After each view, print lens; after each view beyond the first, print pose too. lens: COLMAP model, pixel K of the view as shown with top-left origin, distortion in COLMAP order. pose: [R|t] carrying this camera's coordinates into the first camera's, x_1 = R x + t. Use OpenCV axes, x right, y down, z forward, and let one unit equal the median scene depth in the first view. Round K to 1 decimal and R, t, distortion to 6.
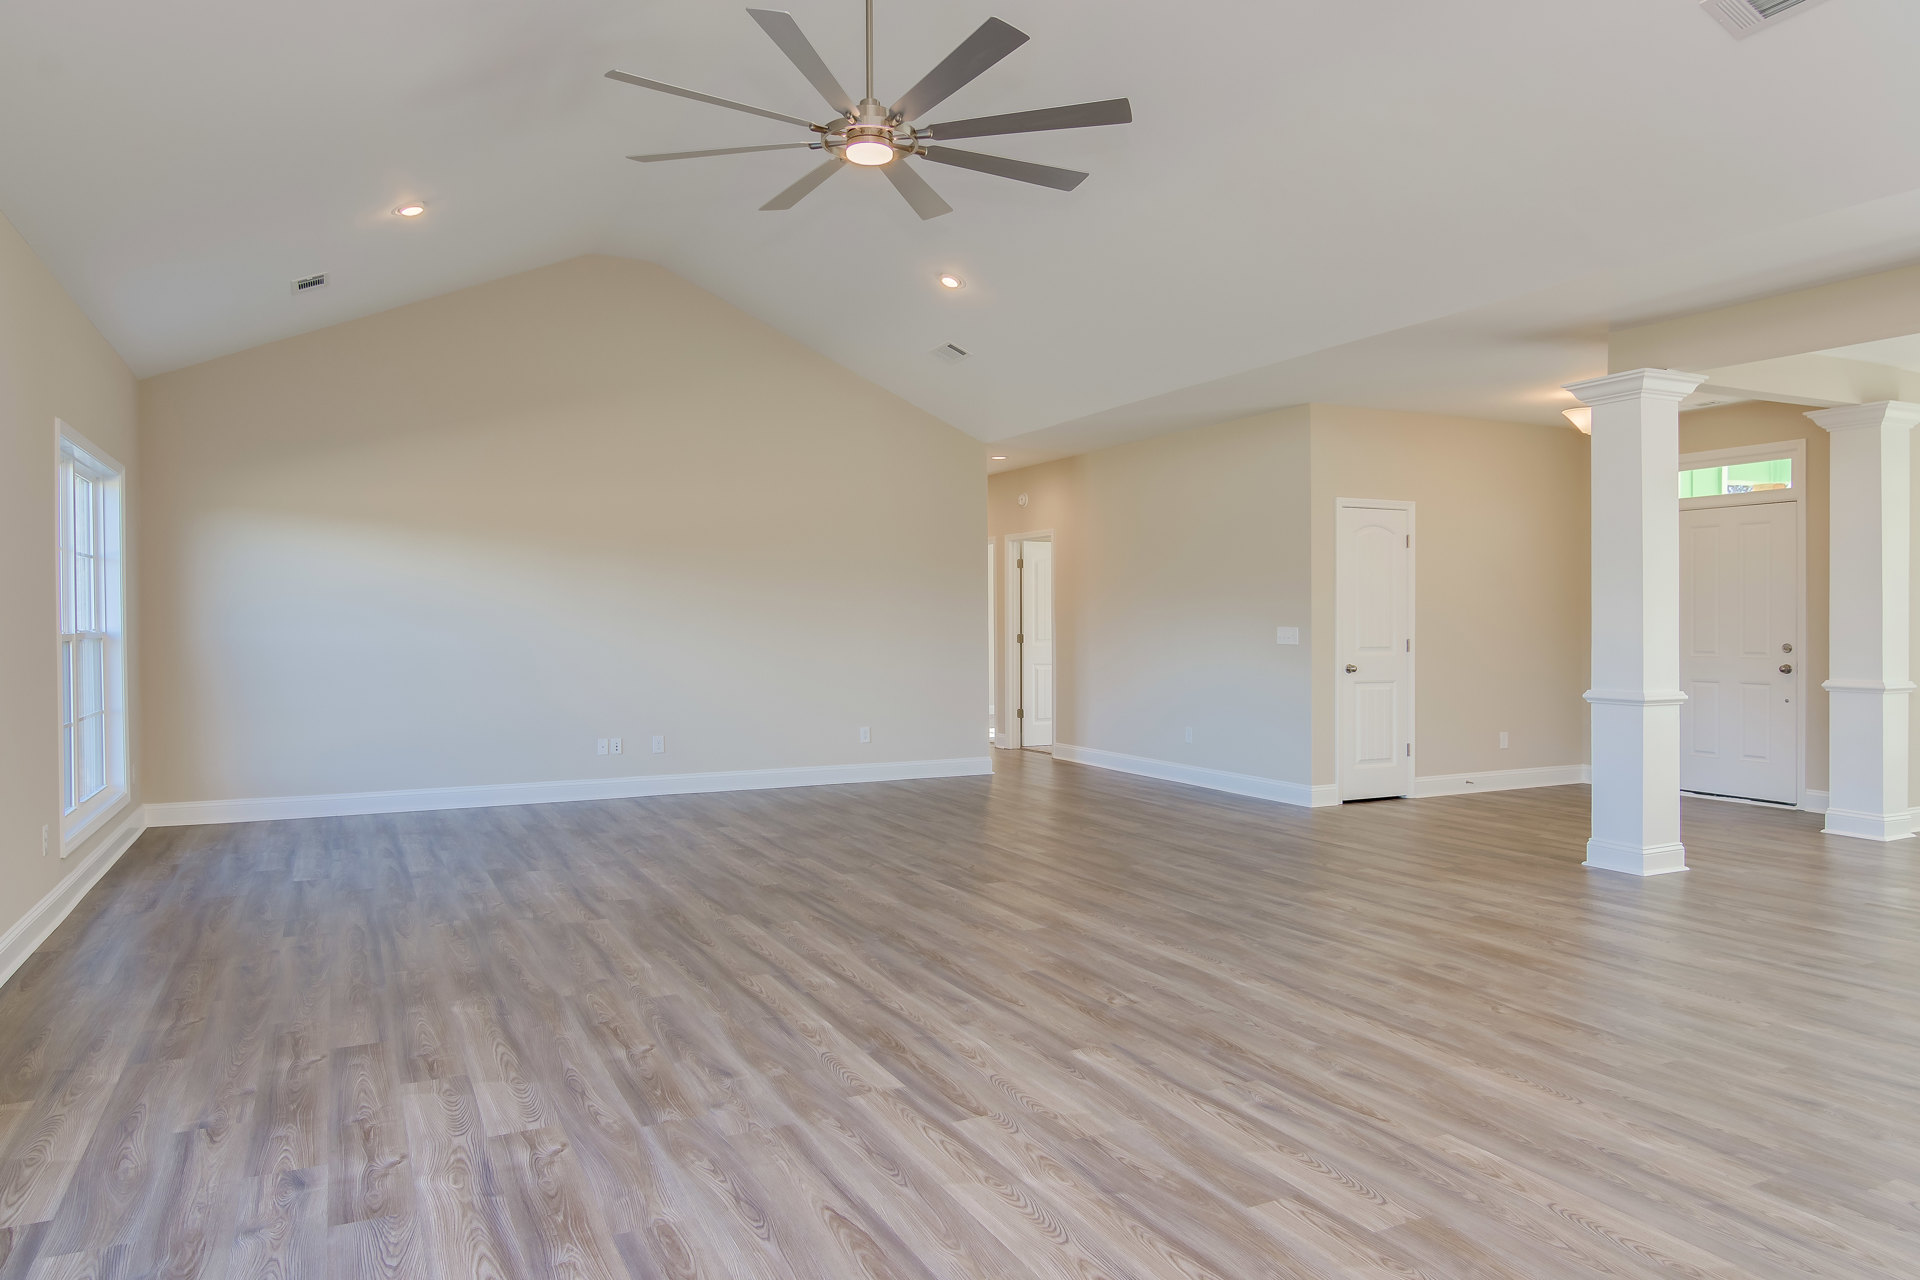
lens RADIAL K [[1268.6, 0, 958.9], [0, 1268.6, 614.0], [0, 0, 1]] dist [0.003600, -0.011906]
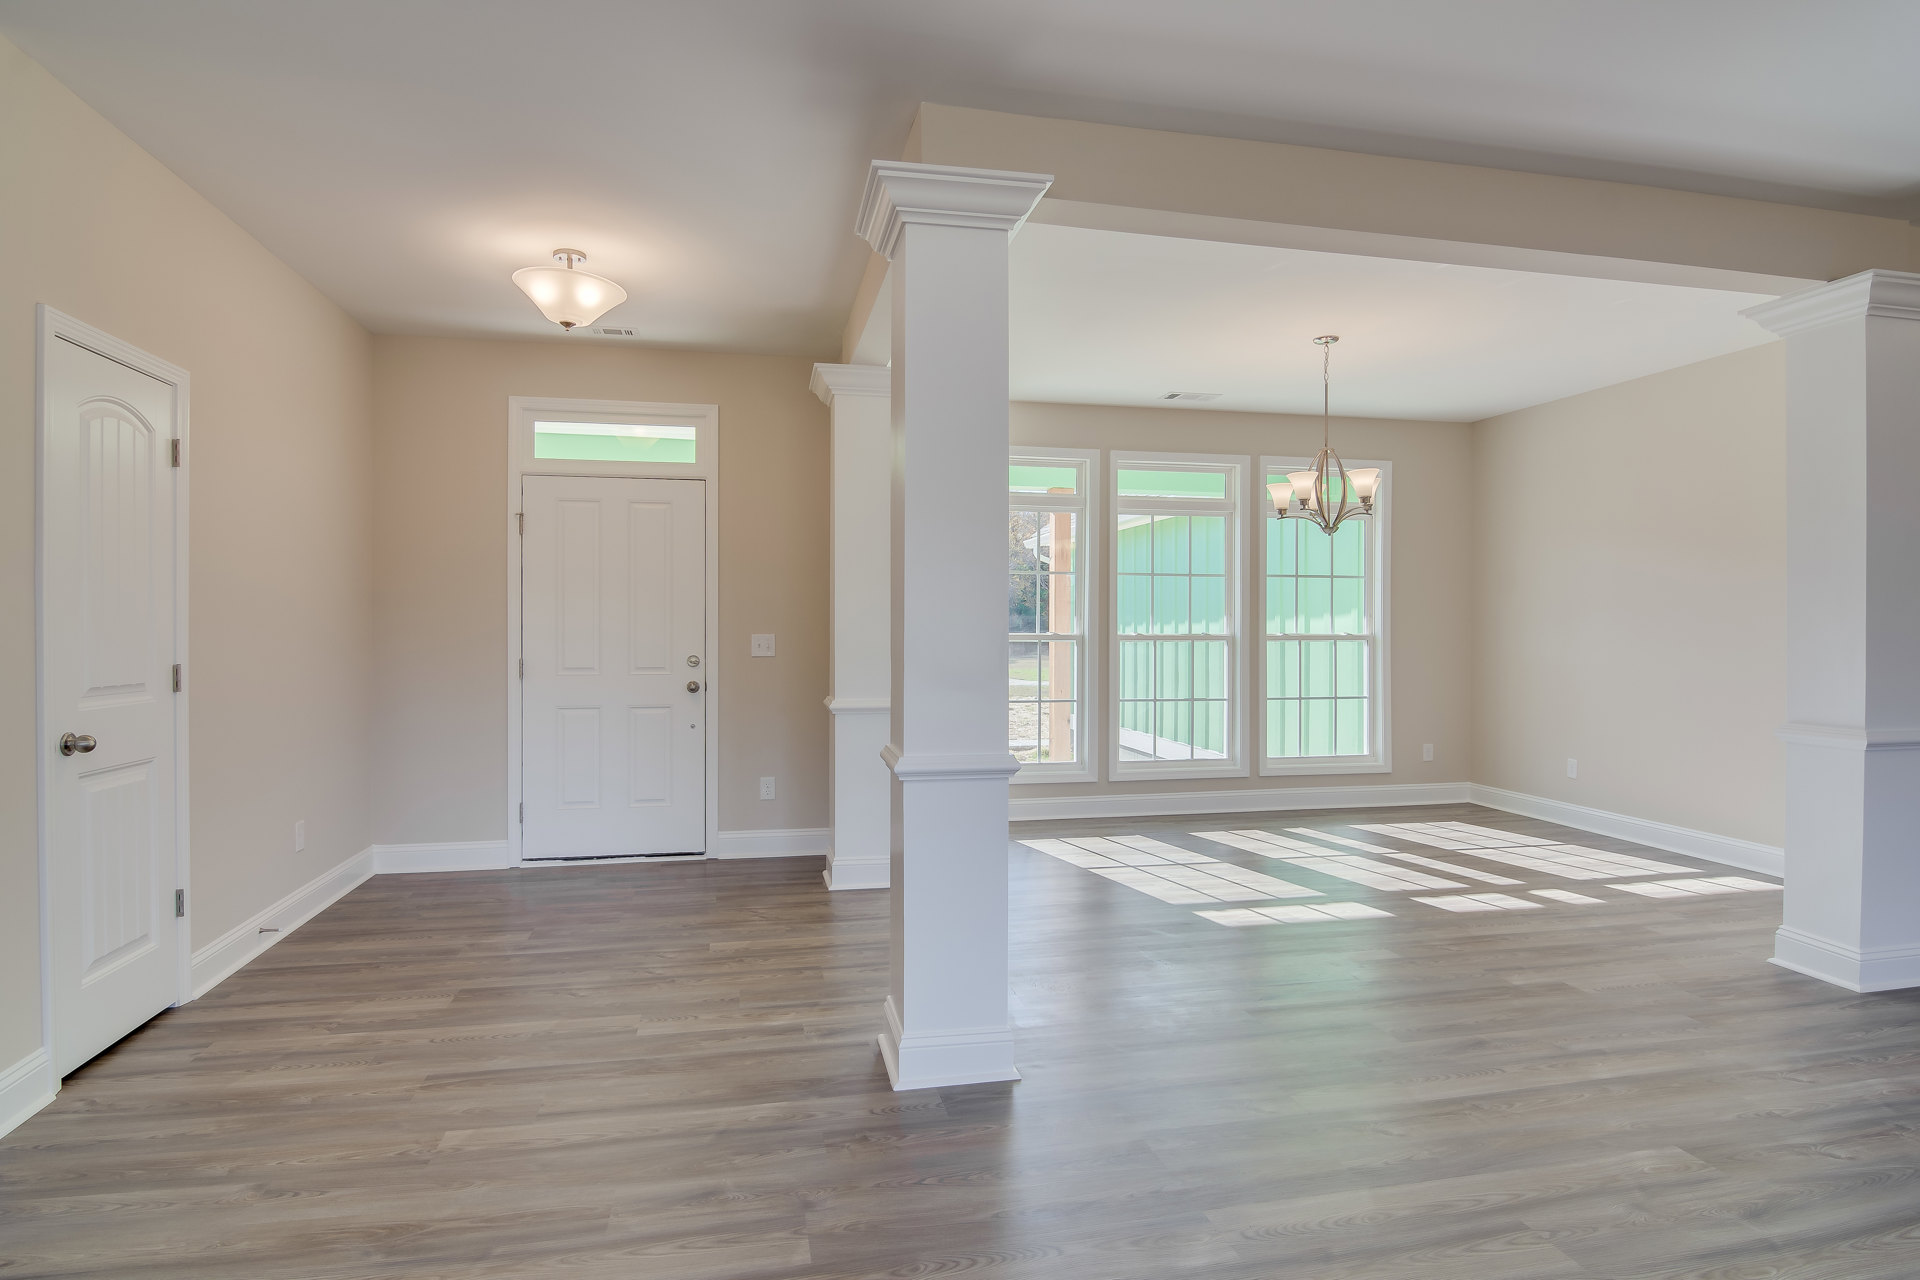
lens RADIAL K [[990.0, 0, 943.7], [0, 990.0, 635.3], [0, 0, 1]] dist [-0.000160, -0.003724]
pose [[0.284418, -0.001329, 0.958700, 0.125724], [-0.002951, 0.999993, 0.002262, 0.011483], [-0.958696, -0.003473, 0.284412, 0.899975]]
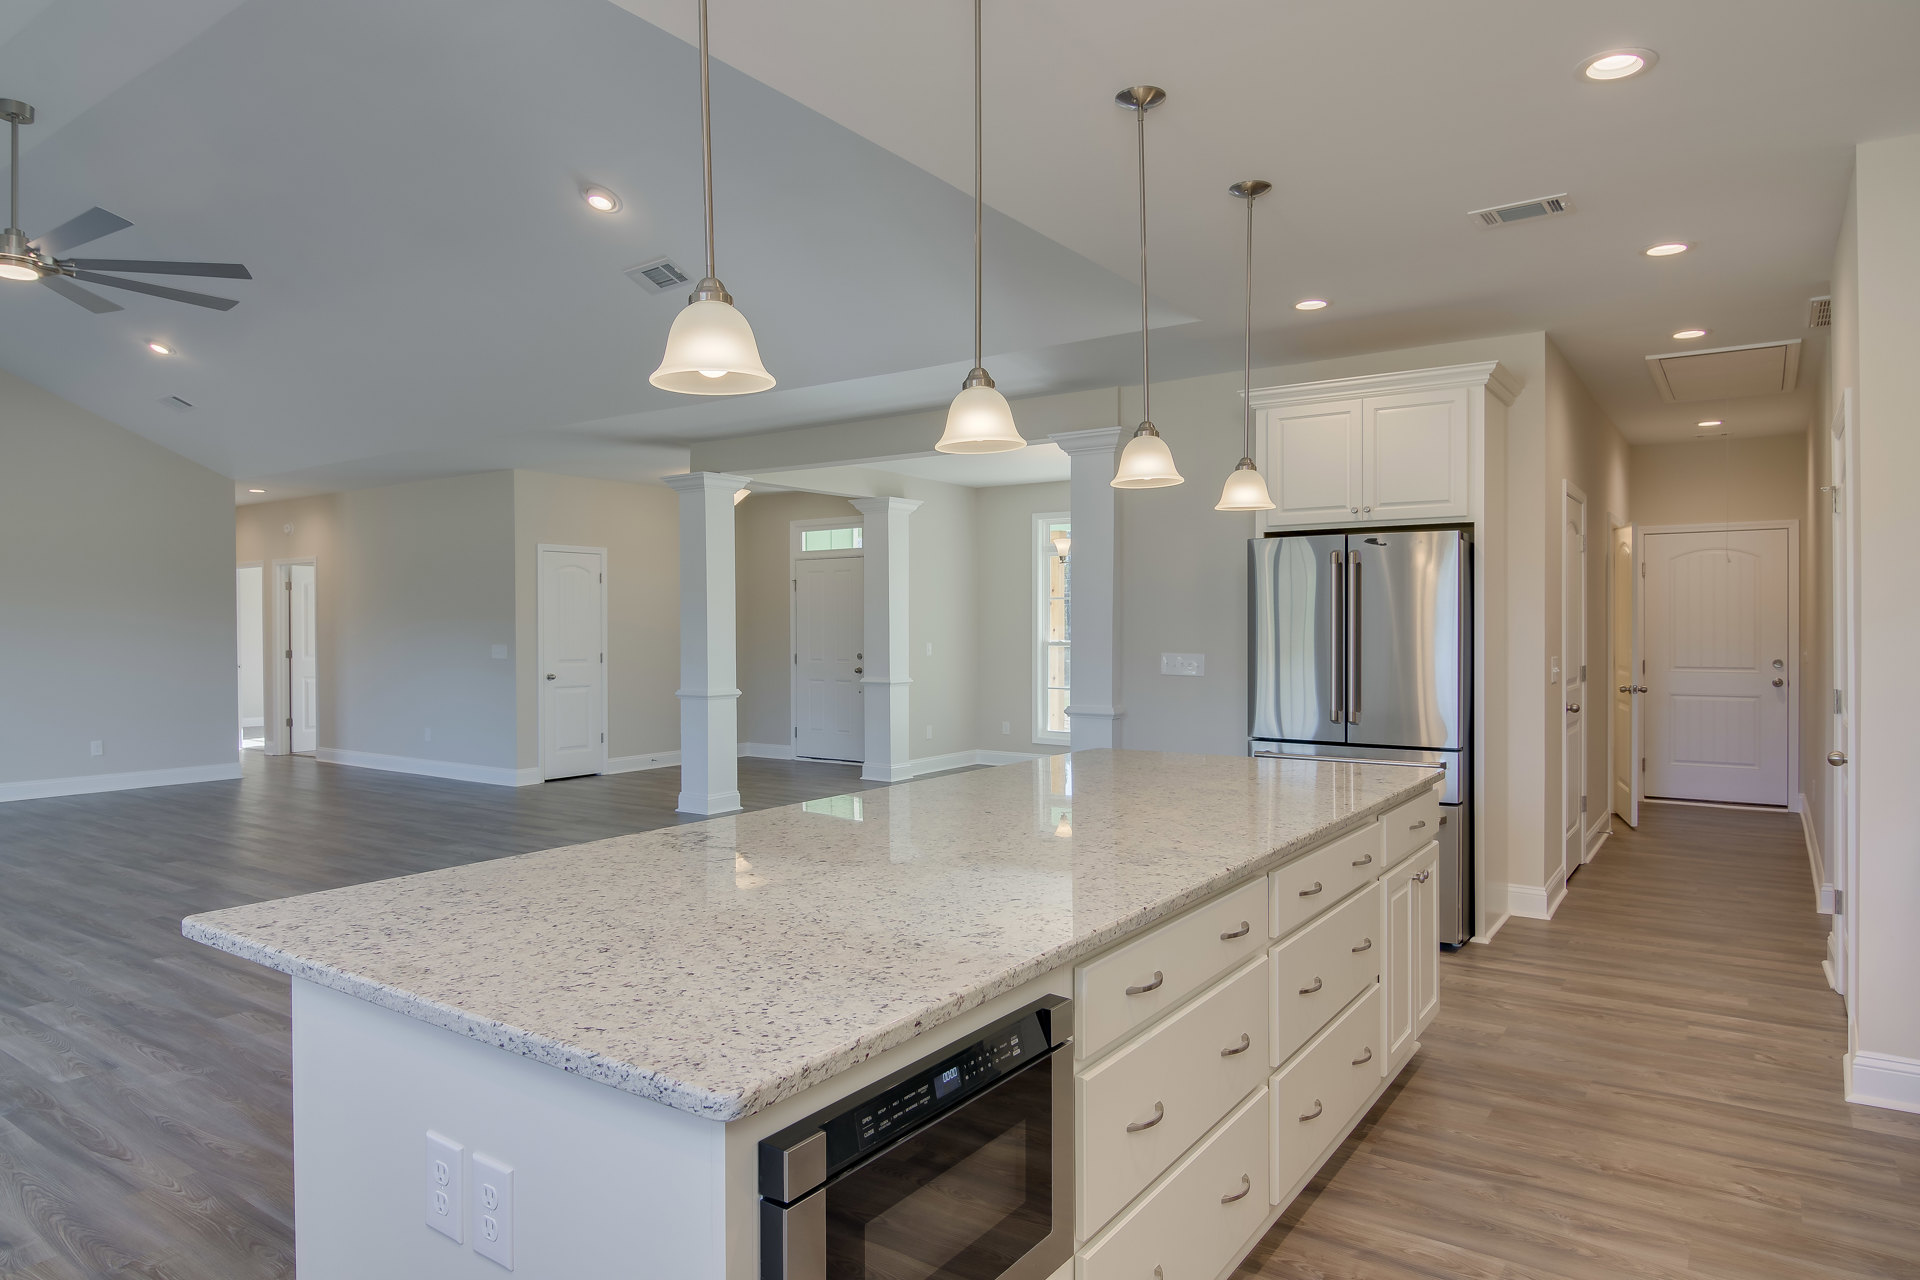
lens RADIAL K [[1170.6, 0, 989.7], [0, 1170.6, 621.7], [0, 0, 1]] dist [-0.005800, -0.010975]
pose [[0.870798, 0.001081, 0.491639, 0.157279], [-0.001450, 0.999999, 0.000369, -0.019190], [-0.491638, -0.001034, 0.870799, -0.346073]]
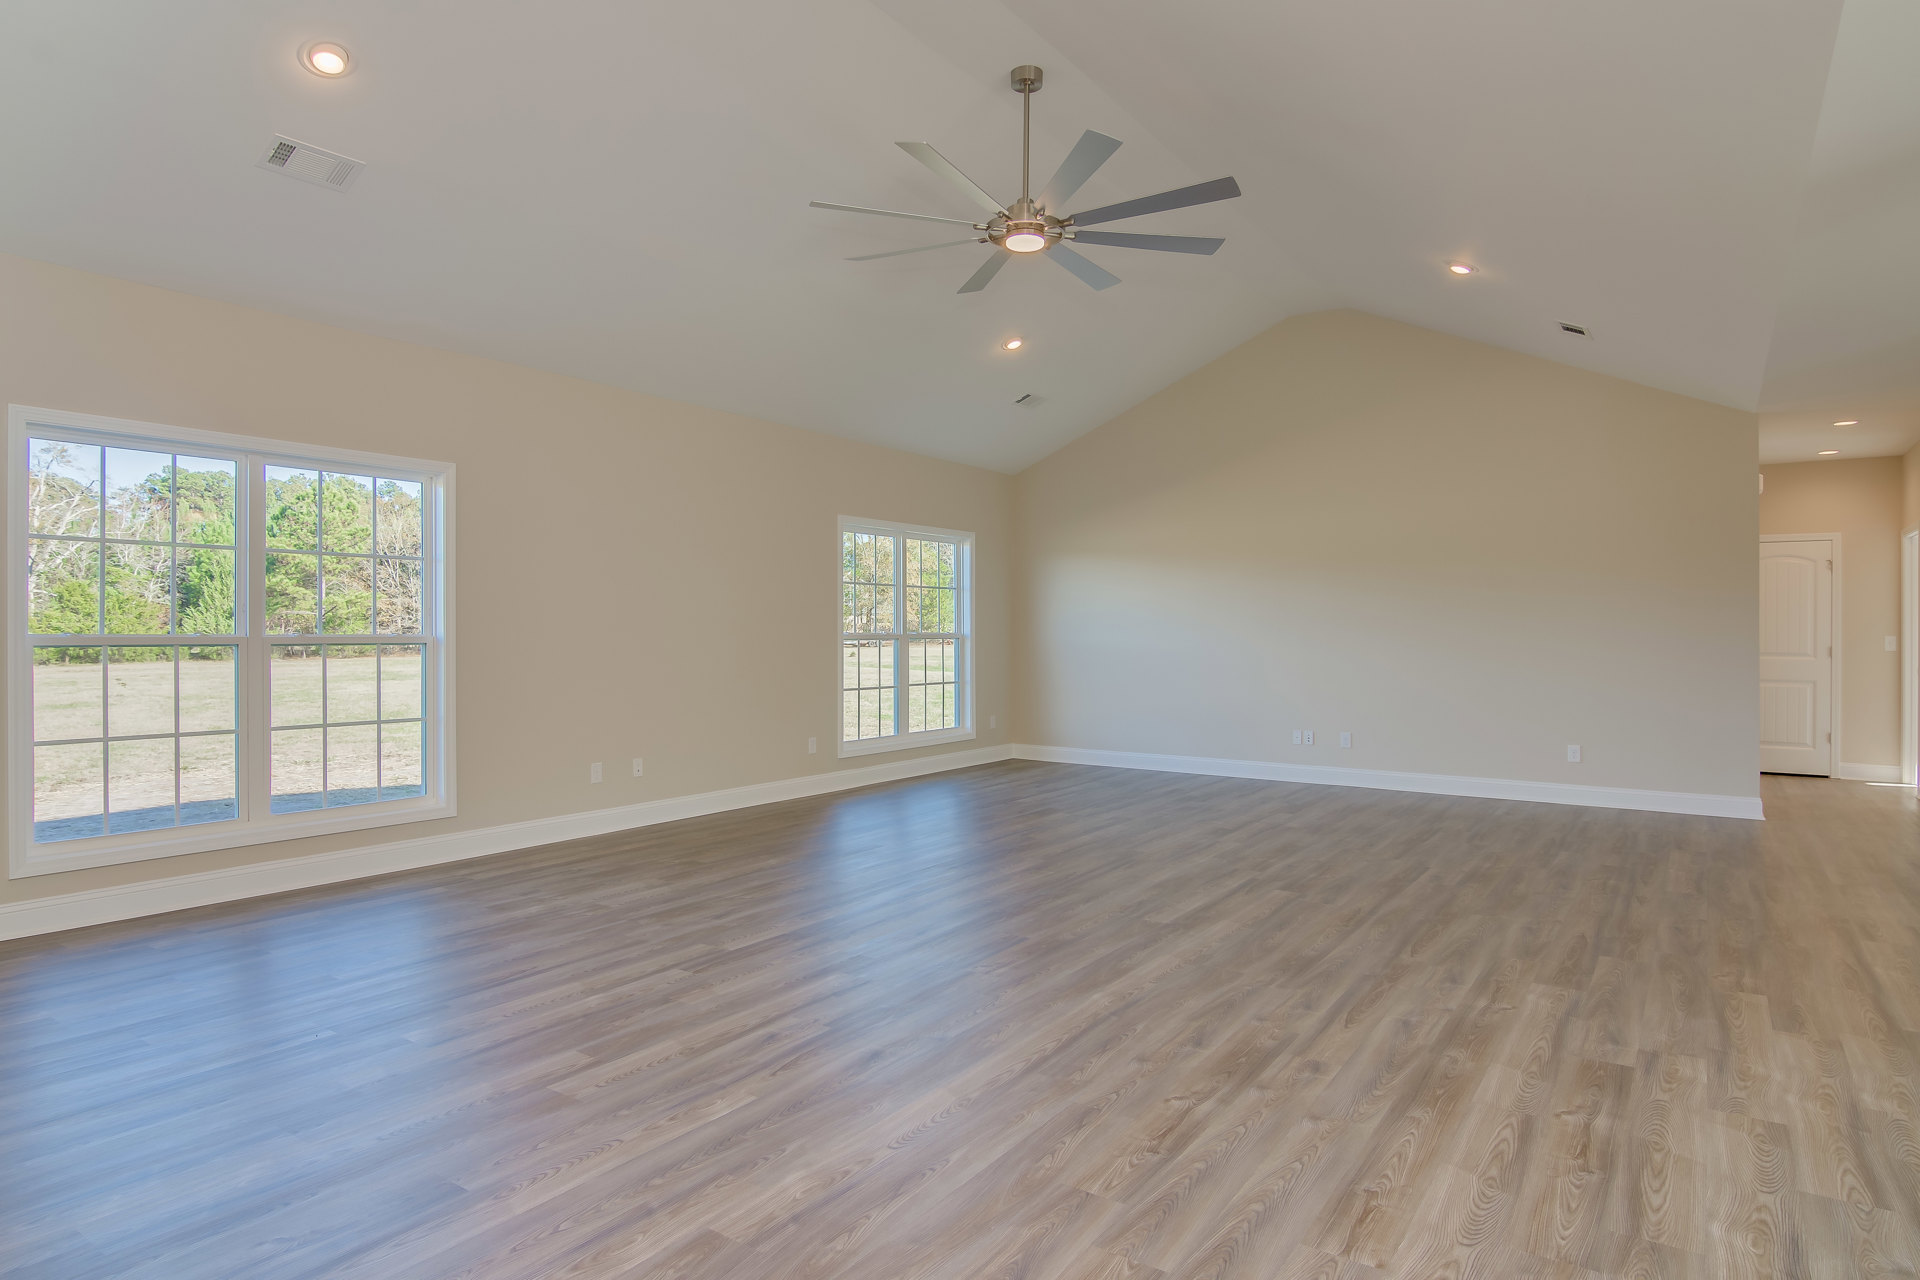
lens RADIAL K [[1088.0, 0, 955.9], [0, 1088.0, 641.6], [0, 0, 1]] dist [-0.004837, 0.001406]
pose [[0.476646, 0.013722, -0.878988, 0.644011], [0.000304, 0.999876, 0.015774, 0.000626], [0.879095, -0.007786, 0.476582, 0.353332]]
